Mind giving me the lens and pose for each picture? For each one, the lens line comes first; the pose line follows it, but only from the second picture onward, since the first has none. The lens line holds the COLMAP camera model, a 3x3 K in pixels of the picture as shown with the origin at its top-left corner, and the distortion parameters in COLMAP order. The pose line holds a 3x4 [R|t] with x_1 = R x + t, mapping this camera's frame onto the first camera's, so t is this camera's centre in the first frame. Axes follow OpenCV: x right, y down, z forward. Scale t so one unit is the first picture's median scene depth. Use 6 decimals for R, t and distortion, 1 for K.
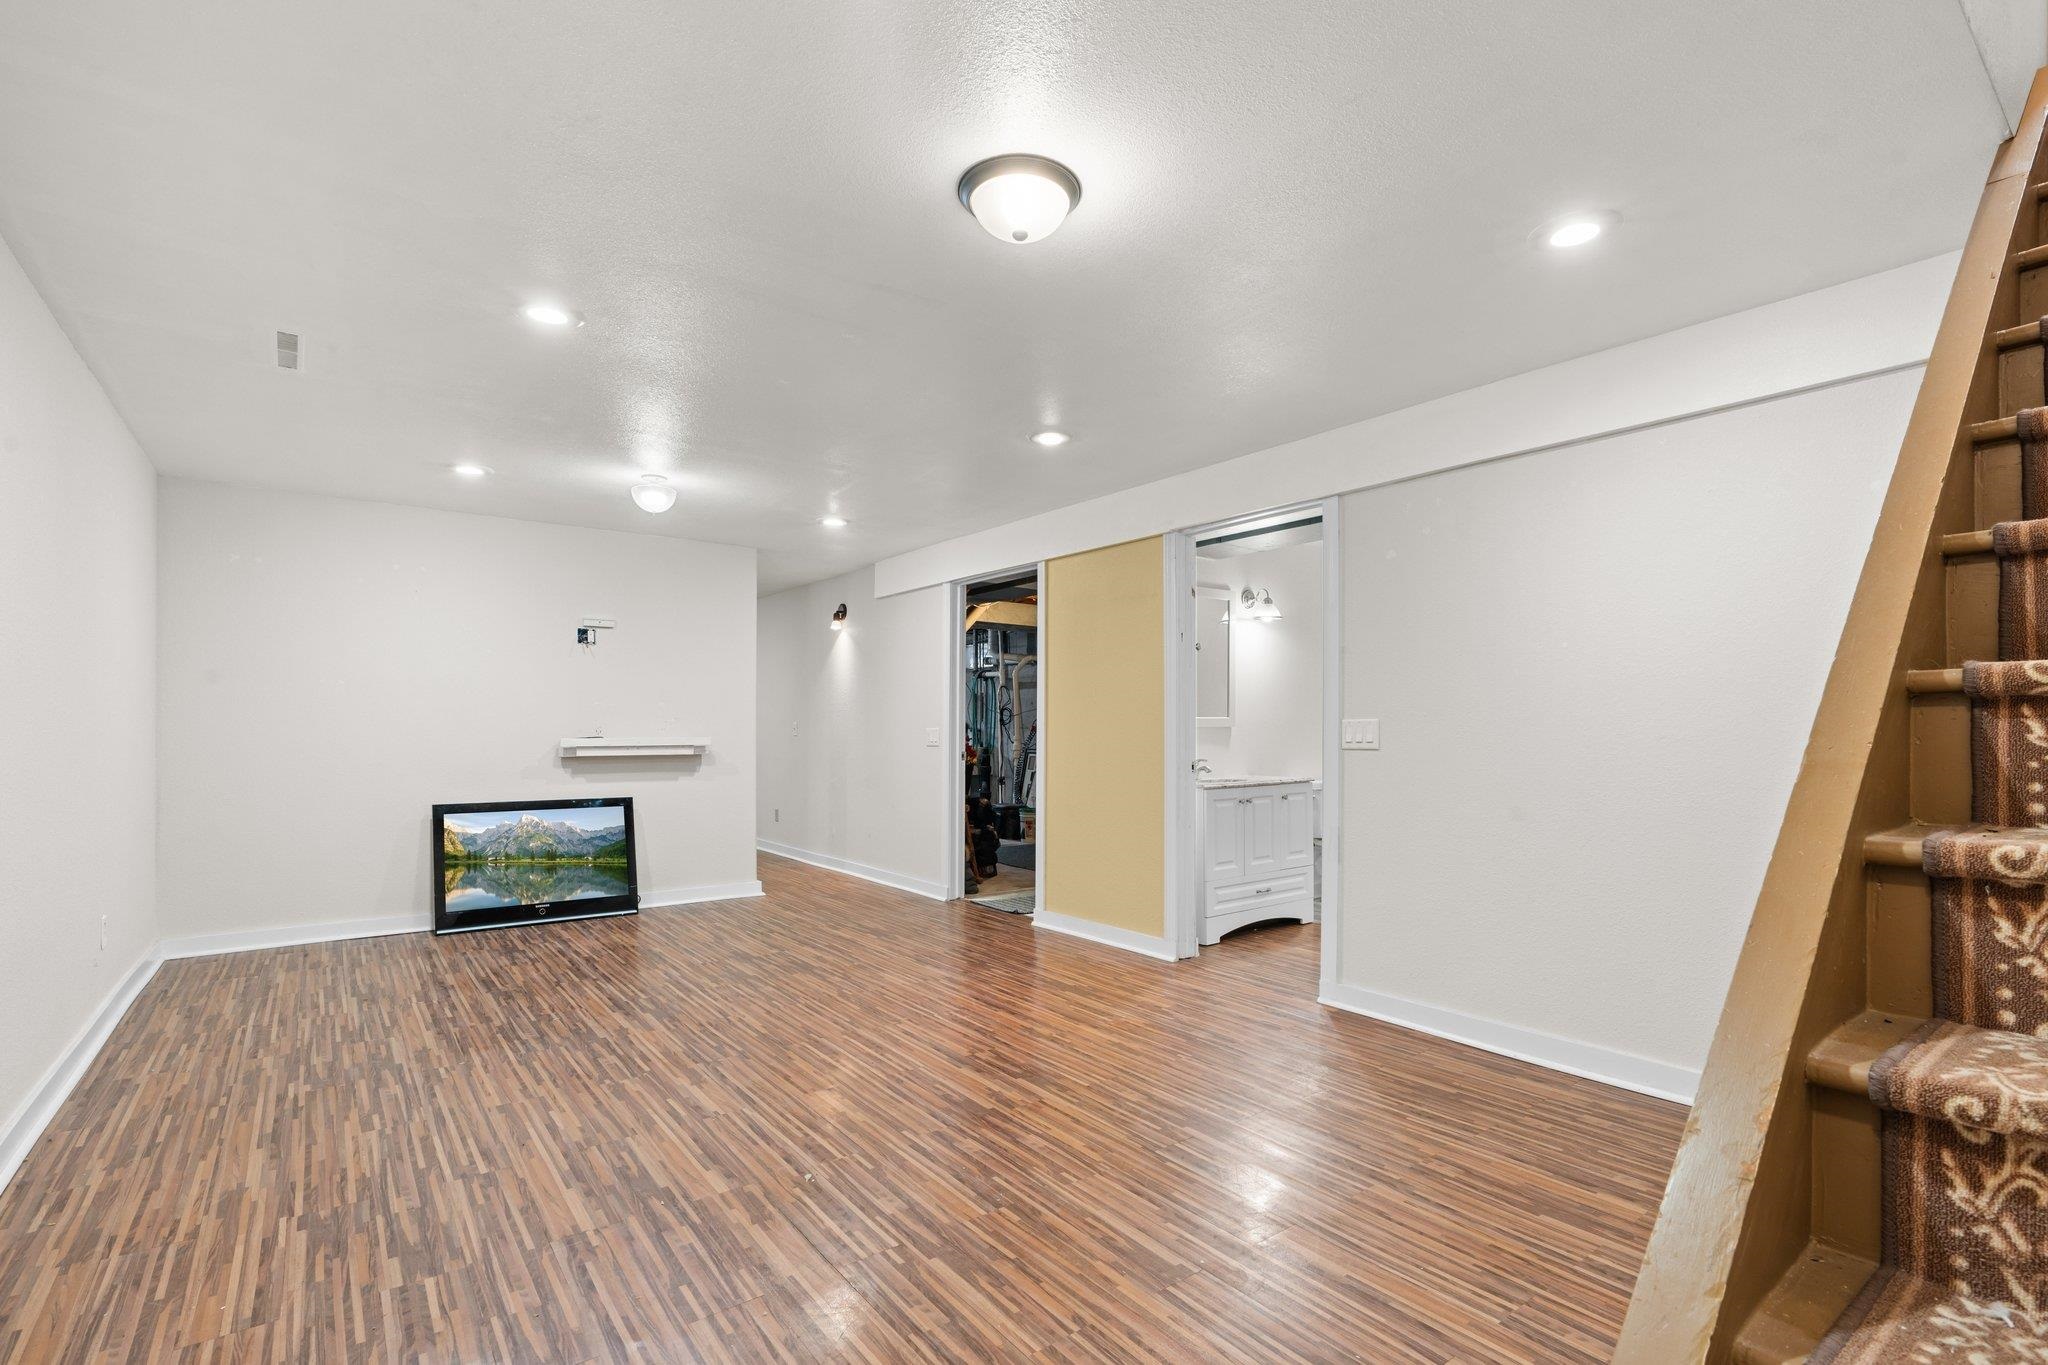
lens RADIAL K [[941.8, 0, 1027.1], [0, 941.8, 738.1], [0, 0, 1]] dist [-0.000065, 0.000069]
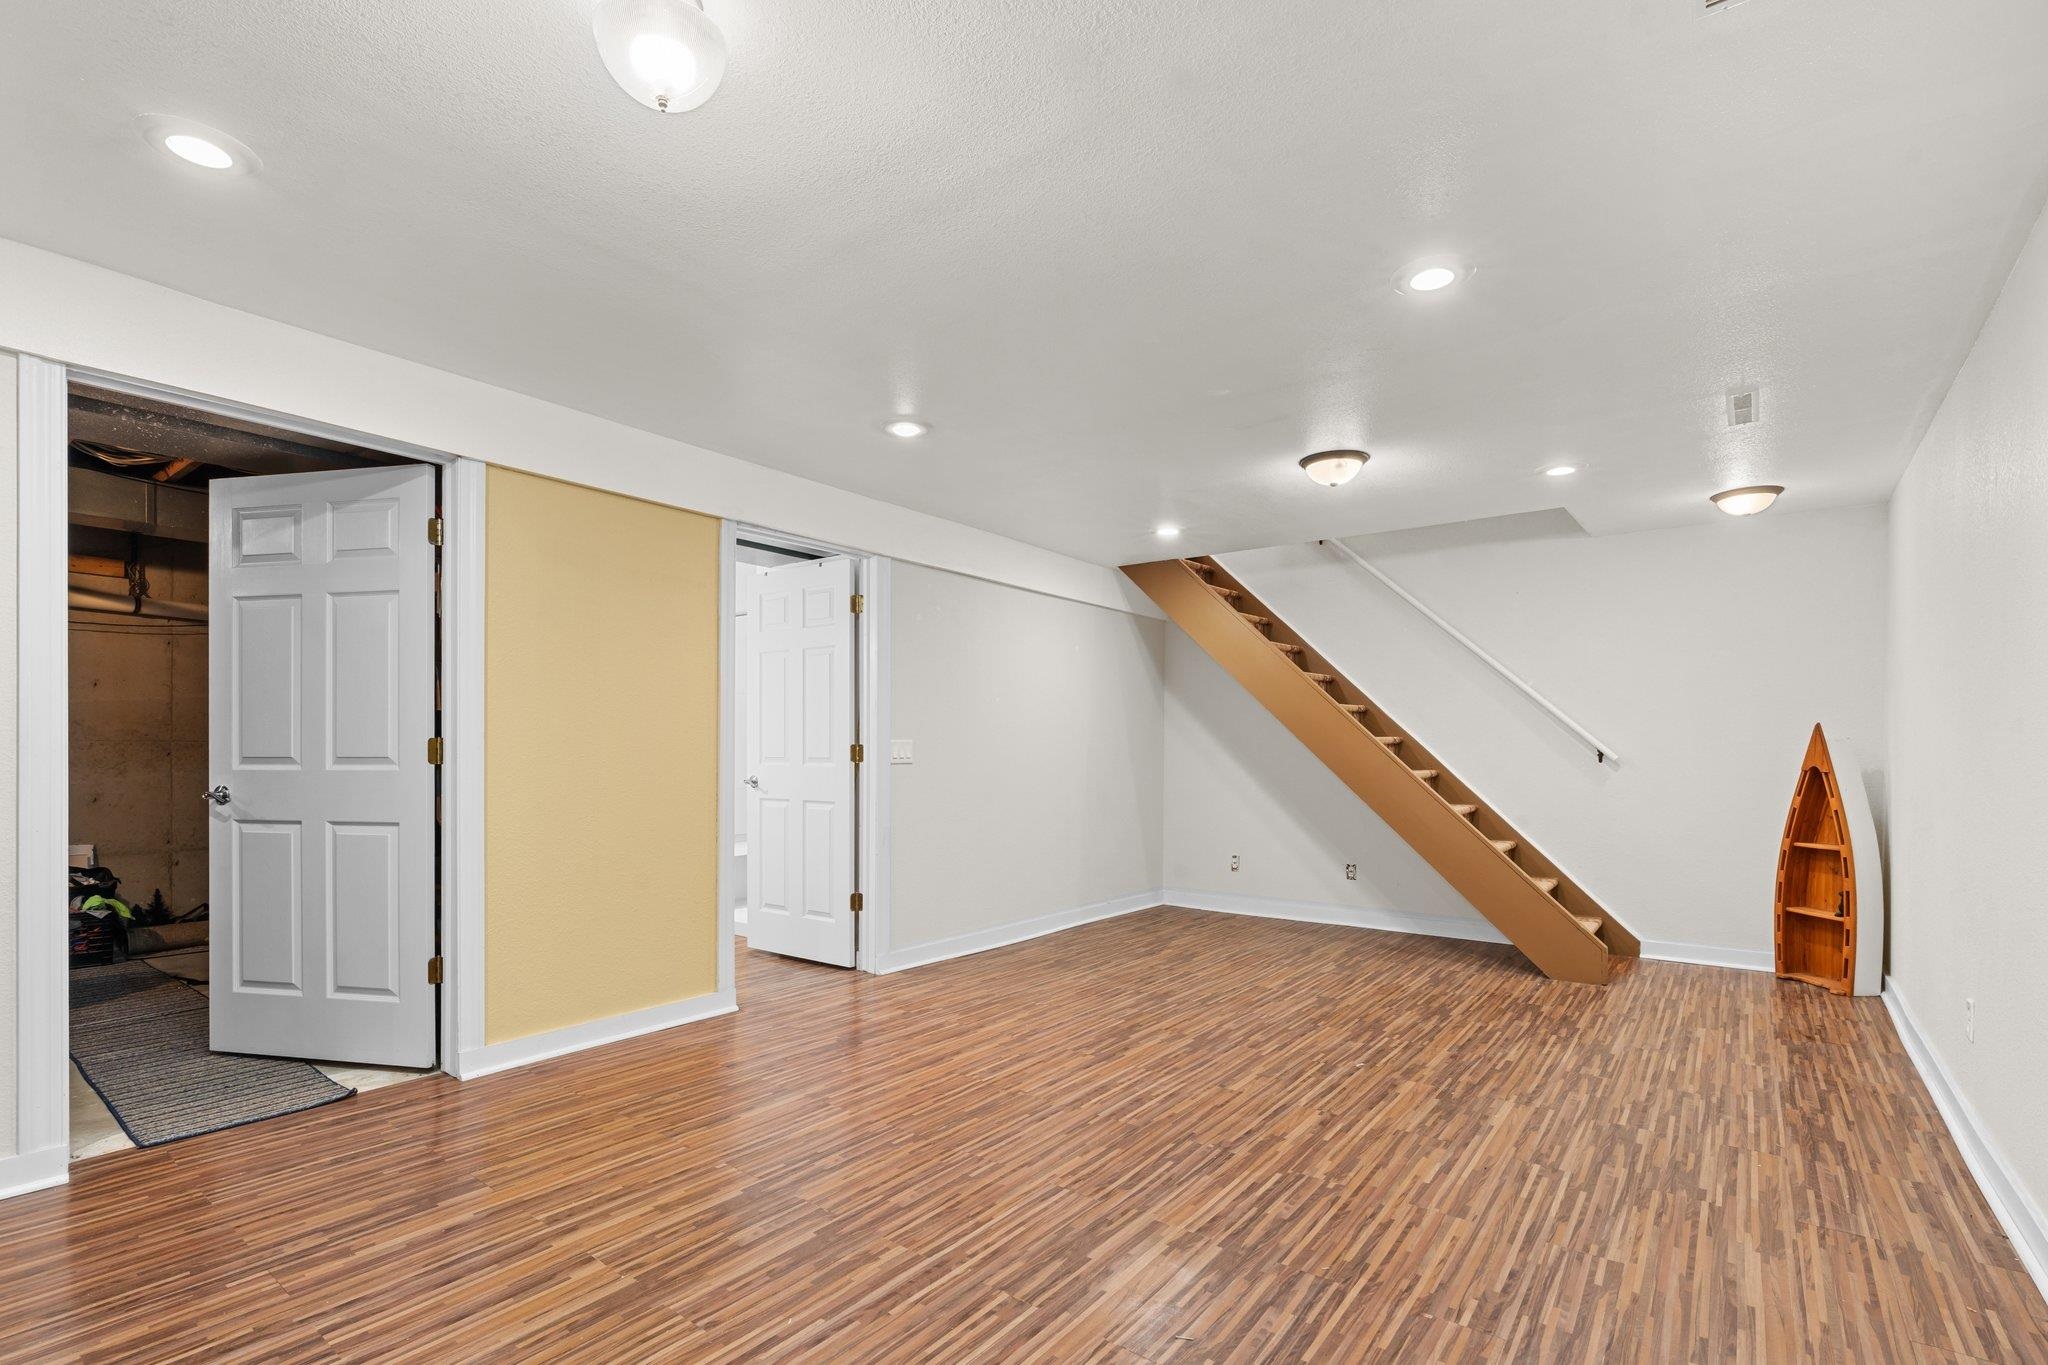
lens RADIAL K [[941.8, 0, 1027.1], [0, 941.8, 738.1], [0, 0, 1]] dist [-0.000065, 0.000069]
pose [[-0.272217, 0.010570, 0.962178, -1.403776], [-0.001558, 0.999934, -0.011425, -0.013548], [-0.962235, -0.004610, -0.272182, 1.786028]]
